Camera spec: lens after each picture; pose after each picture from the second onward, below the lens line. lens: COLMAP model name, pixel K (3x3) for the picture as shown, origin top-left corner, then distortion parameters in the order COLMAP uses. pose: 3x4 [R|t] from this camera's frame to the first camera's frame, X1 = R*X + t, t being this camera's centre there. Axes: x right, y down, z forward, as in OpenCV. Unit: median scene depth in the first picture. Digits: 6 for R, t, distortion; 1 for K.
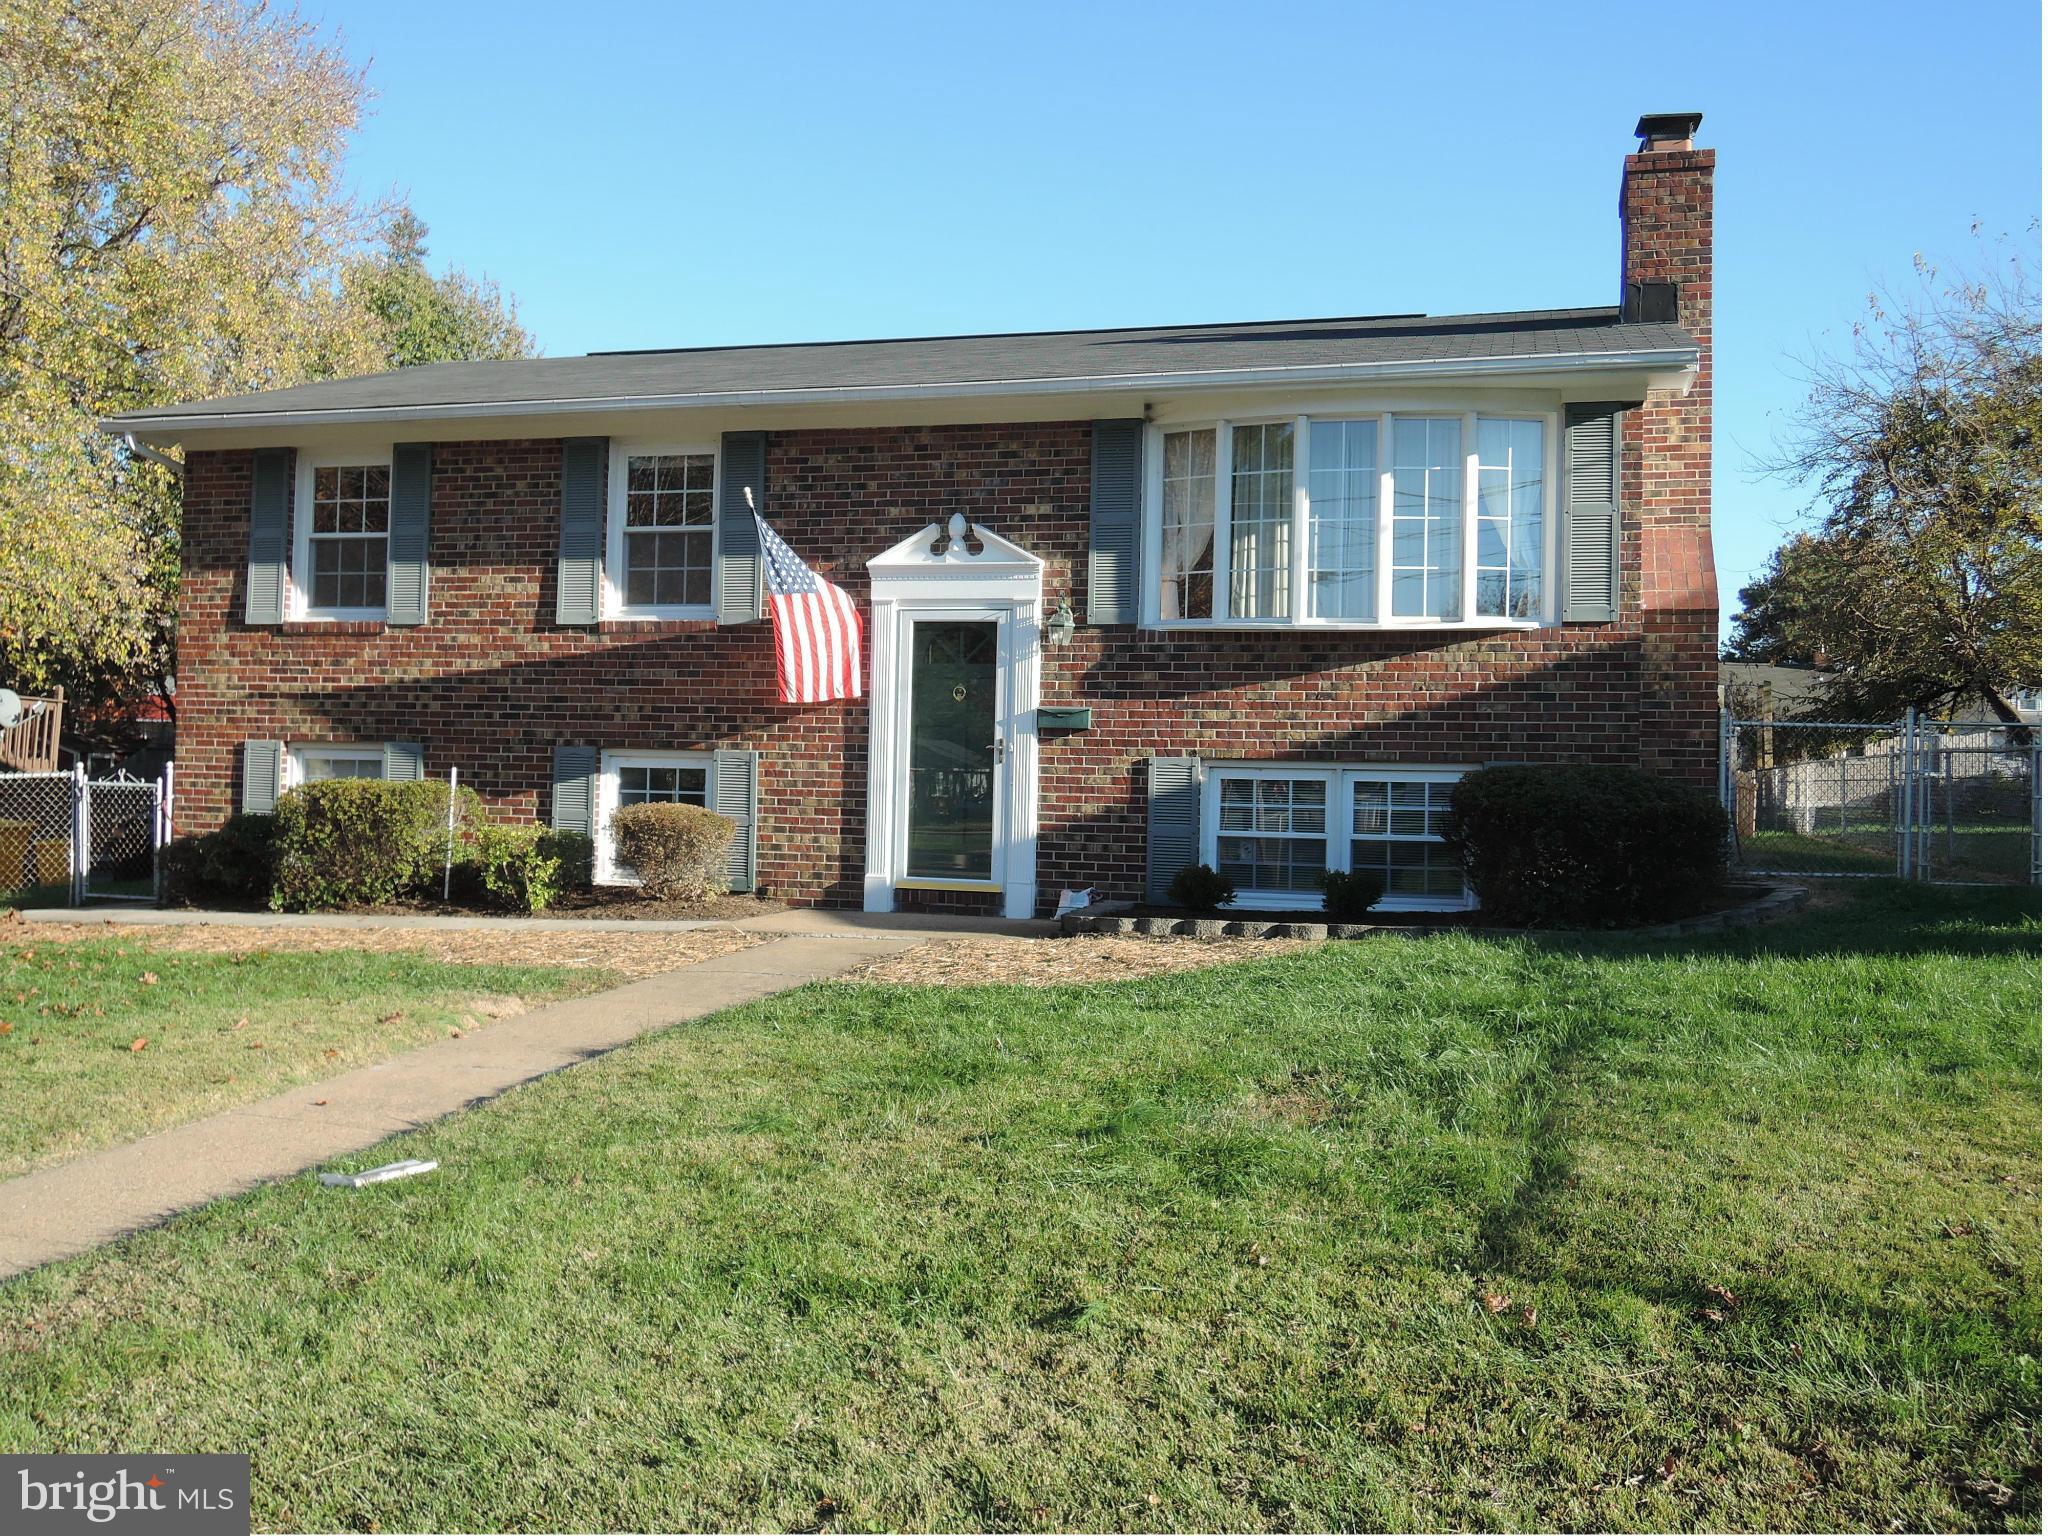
lens RADIAL K [[1482.4, 0, 1020.0], [0, 1482.4, 722.0], [0, 0, 1]] dist [0.030075, 0.006730]
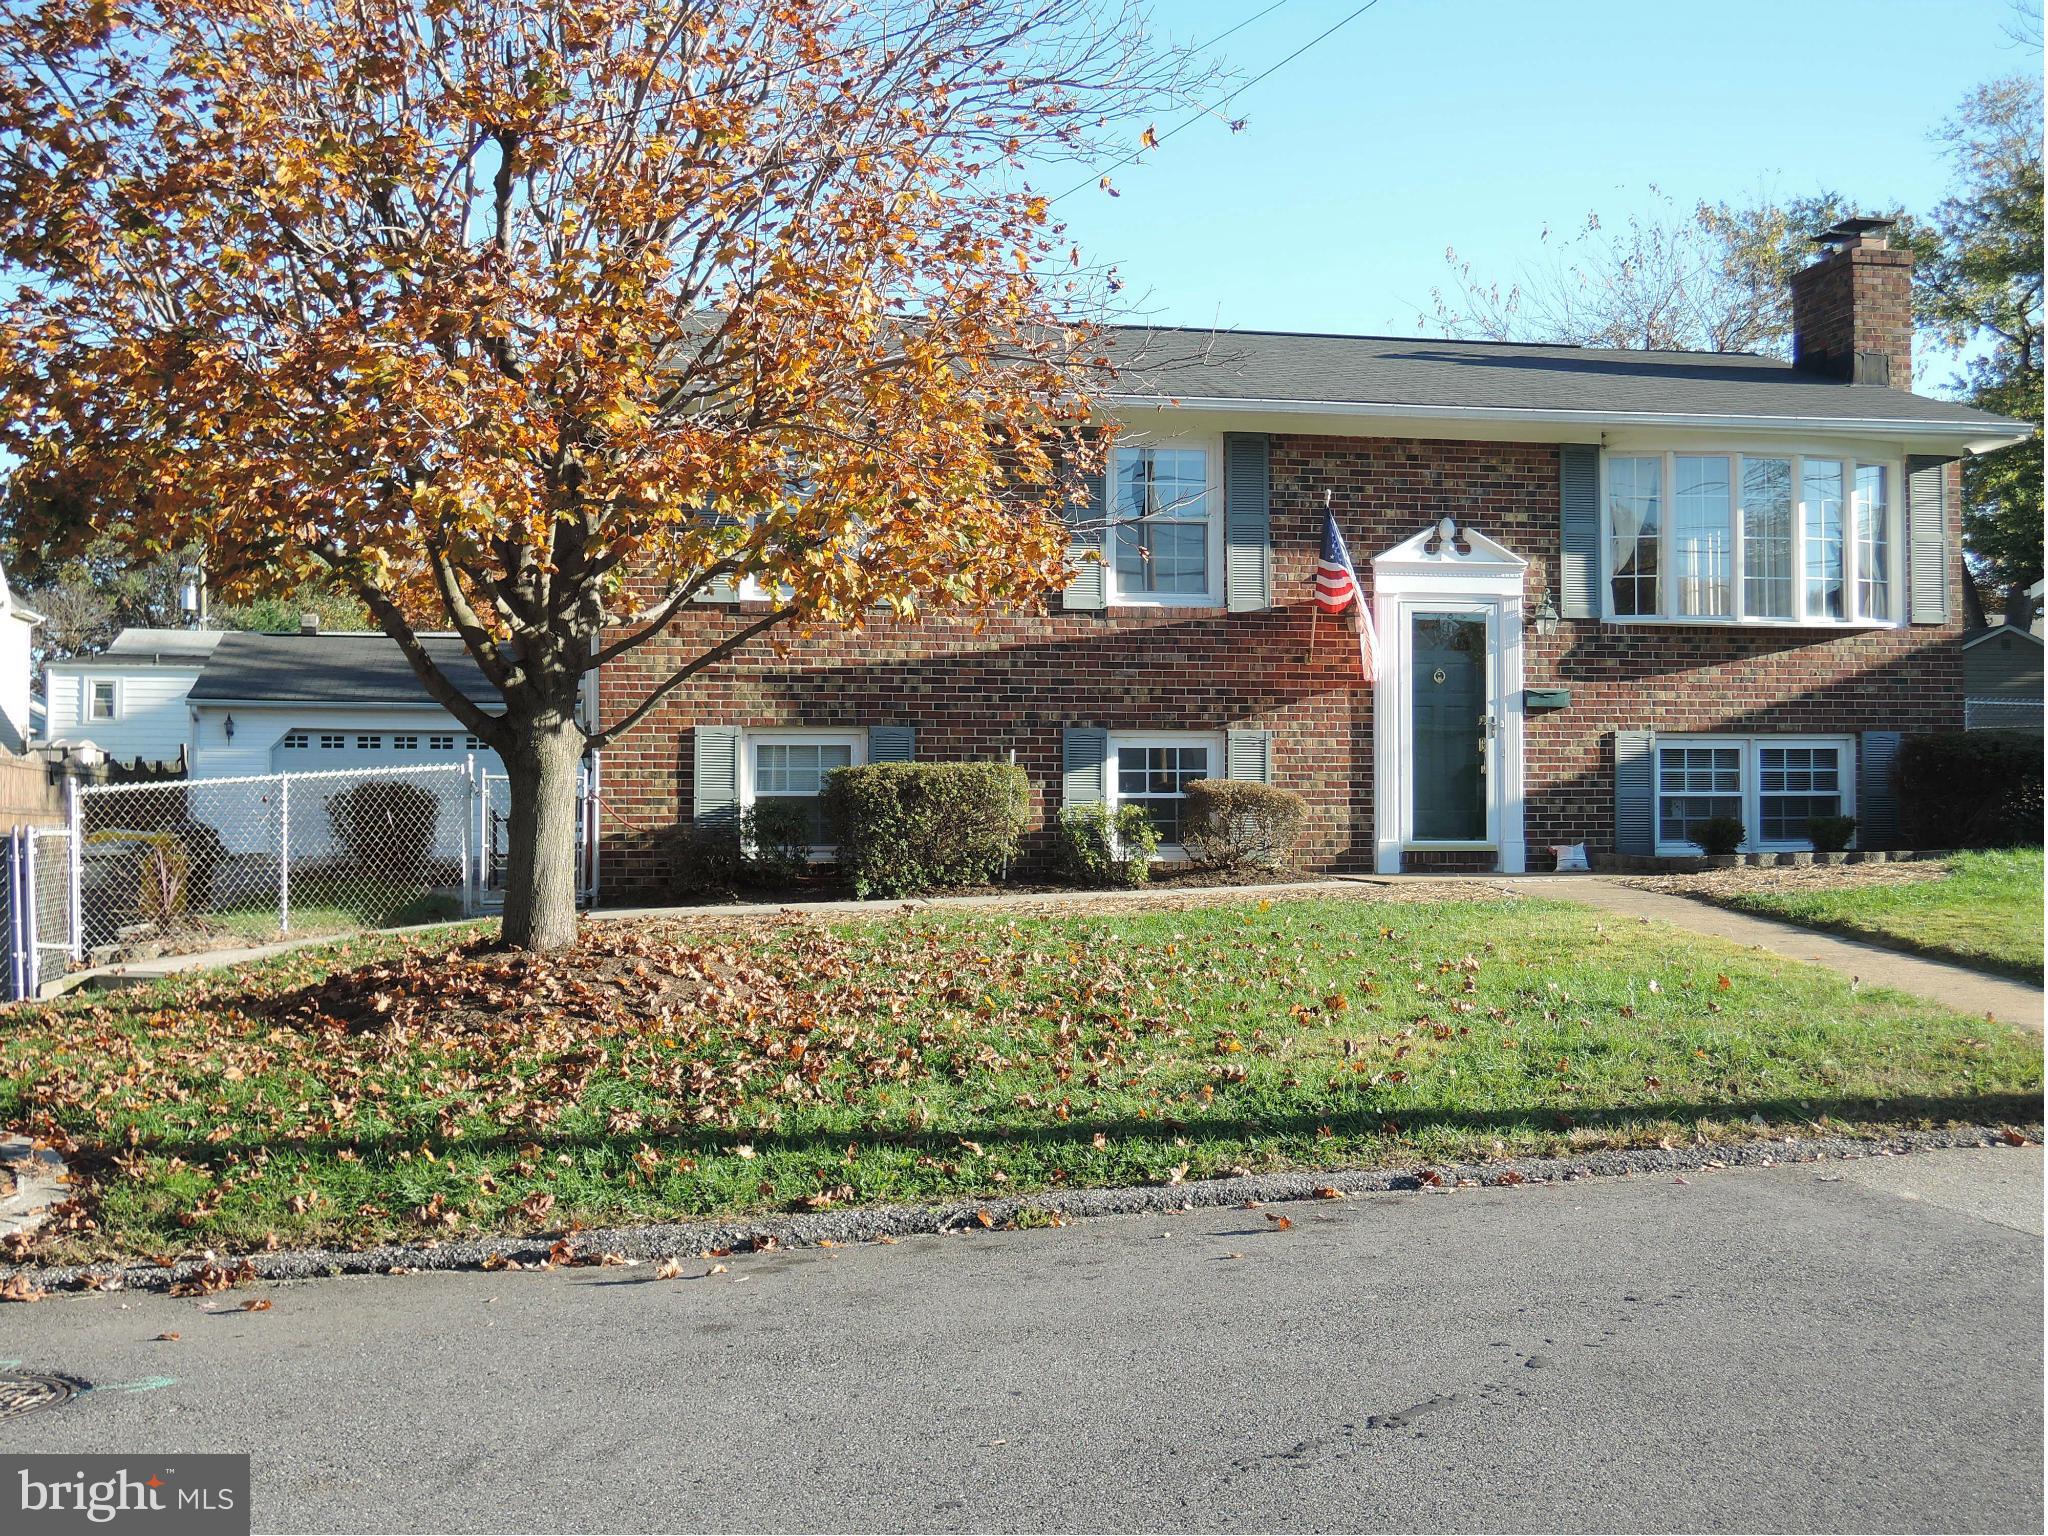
lens RADIAL K [[1482.4, 0, 1020.0], [0, 1482.4, 722.0], [0, 0, 1]] dist [0.030075, 0.006730]
pose [[0.924968, -0.005796, 0.380001, -0.774281], [0.007833, 0.999962, -0.003814, 0.016755], [-0.379964, 0.006504, 0.924978, 0.076851]]
